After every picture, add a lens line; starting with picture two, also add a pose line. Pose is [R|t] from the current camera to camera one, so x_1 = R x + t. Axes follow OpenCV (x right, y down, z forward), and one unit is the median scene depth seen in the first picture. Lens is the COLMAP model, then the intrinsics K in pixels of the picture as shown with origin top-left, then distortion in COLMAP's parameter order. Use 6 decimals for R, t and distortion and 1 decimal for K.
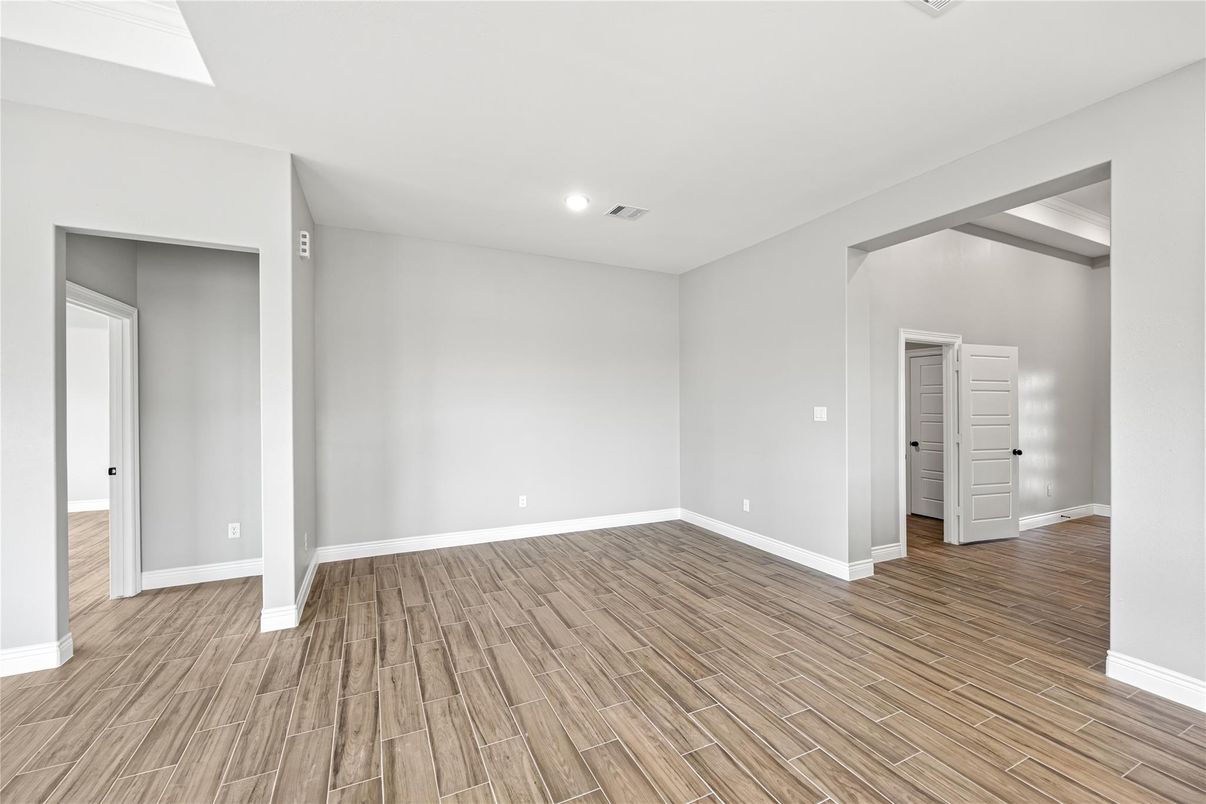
lens RADIAL K [[490.7, 0, 594.9], [0, 490.7, 402.7], [0, 0, 1]] dist [0.000008, -0.000185]
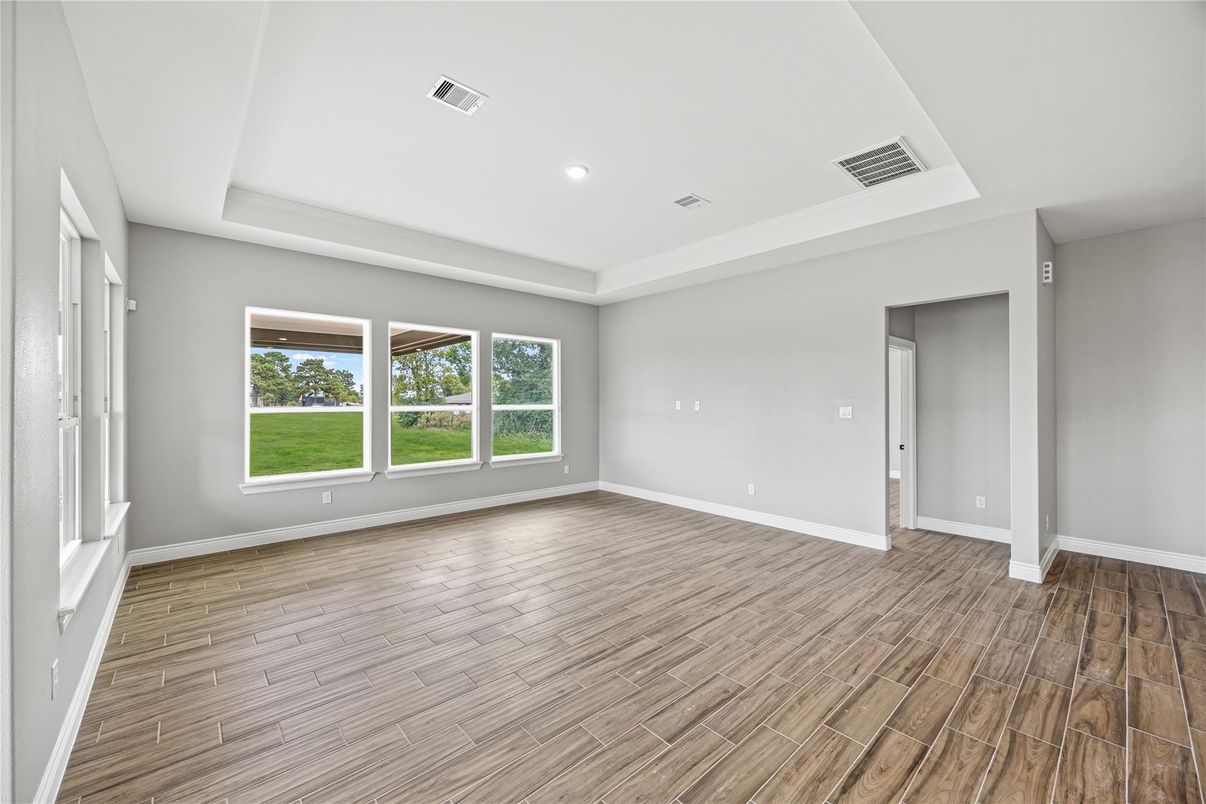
lens RADIAL K [[465.6, 0, 600.3], [0, 465.6, 403.3], [0, 0, 1]] dist [-0.006688, -0.000011]
pose [[0.284223, 0.002168, -0.958756, 0.230095], [0.000144, 0.999997, 0.002303, -0.007447], [0.958758, -0.000792, 0.284222, -0.466727]]
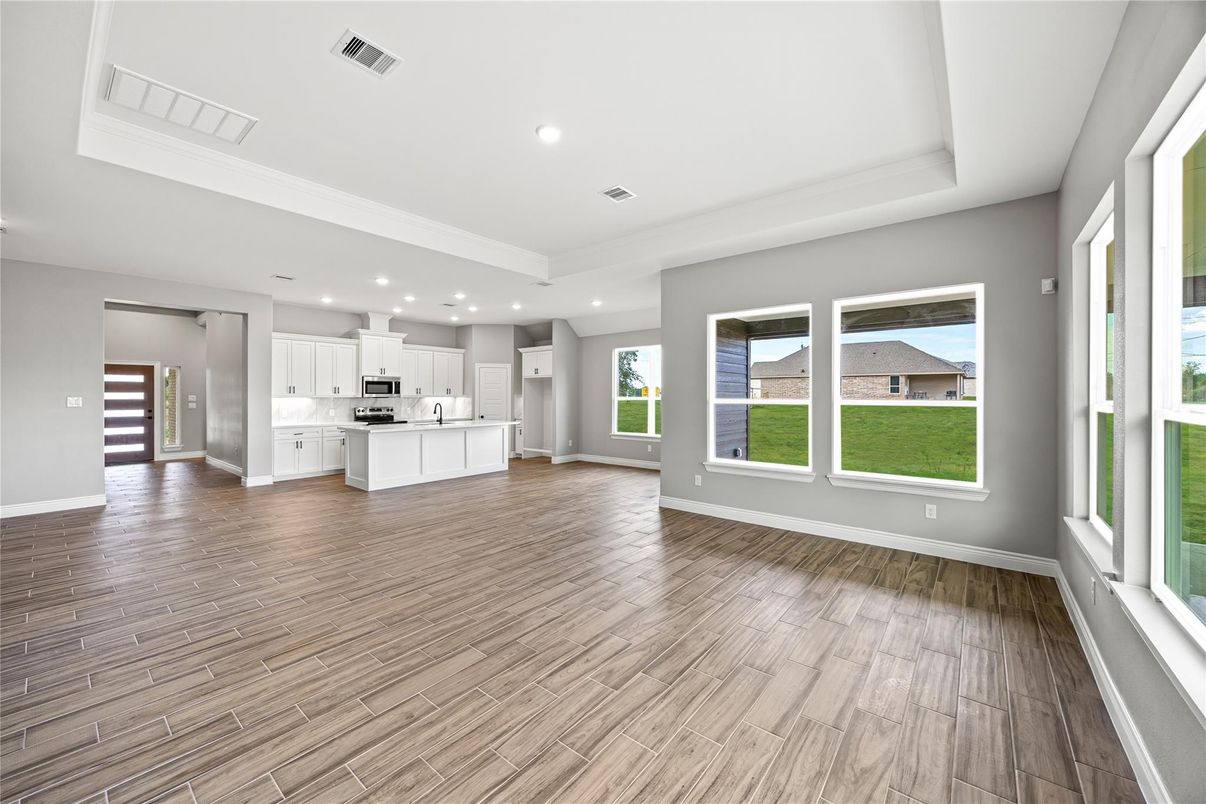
lens RADIAL K [[462.9, 0, 599.2], [0, 462.9, 393.6], [0, 0, 1]] dist [0.000379, -0.000349]
pose [[-0.423832, 0.002112, 0.905738, -2.167531], [-0.001070, 0.999995, -0.002832, -0.001199], [-0.905740, -0.002169, -0.423828, 0.224824]]
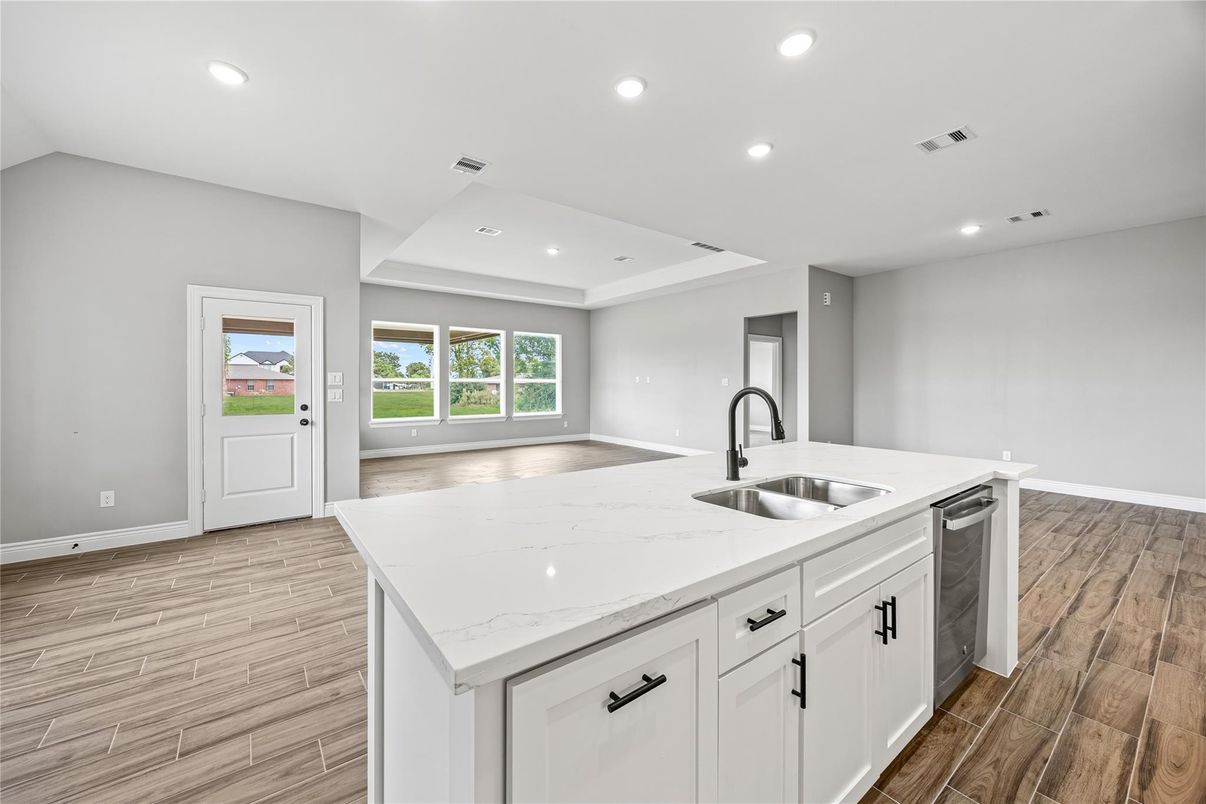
lens RADIAL K [[462.9, 0, 599.2], [0, 462.9, 393.6], [0, 0, 1]] dist [0.000379, -0.000349]
pose [[0.208331, 0.020784, -0.977838, 1.401066], [-0.003320, 0.999783, 0.020543, 0.044115], [0.978053, -0.001033, 0.208355, -0.424178]]
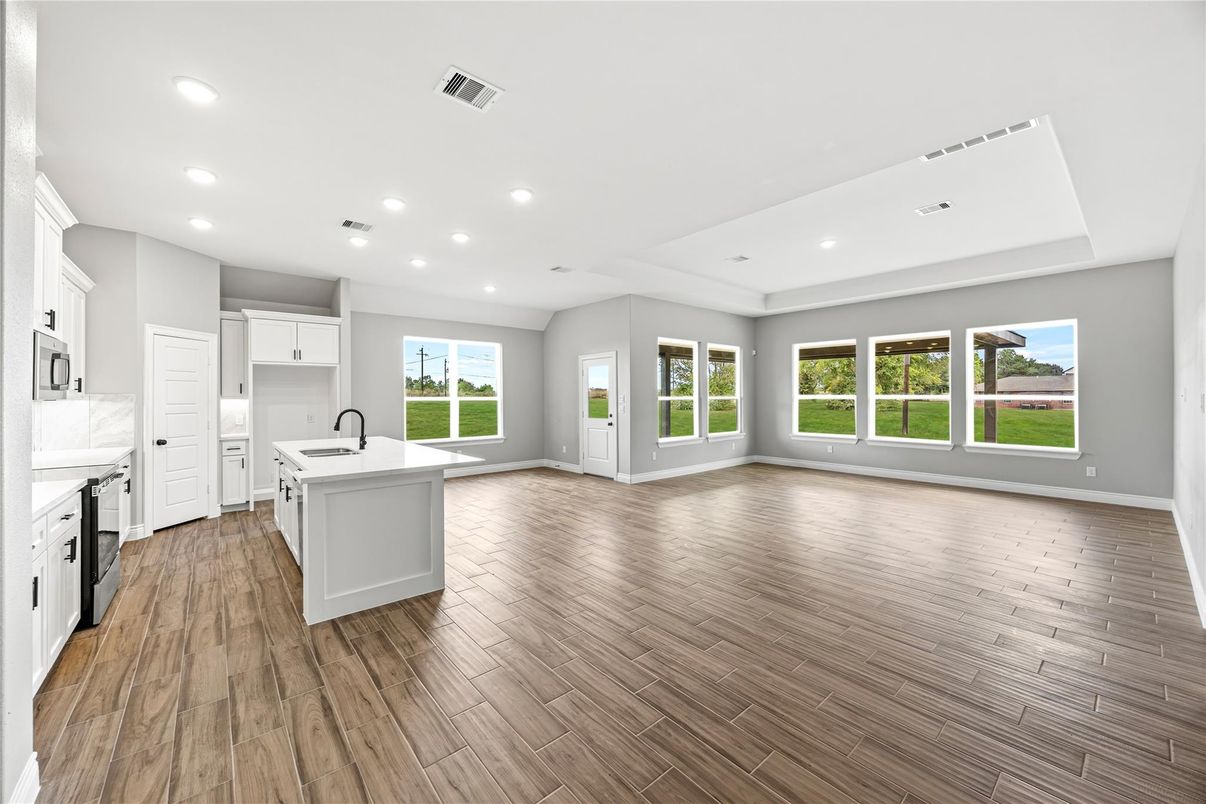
lens RADIAL K [[462.9, 0, 599.2], [0, 462.9, 393.6], [0, 0, 1]] dist [0.000379, -0.000349]
pose [[-0.965308, 0.002822, -0.261099, 0.459458], [0.004283, 0.999978, -0.005027, 0.010614], [0.261080, -0.005971, -0.965299, 1.542330]]
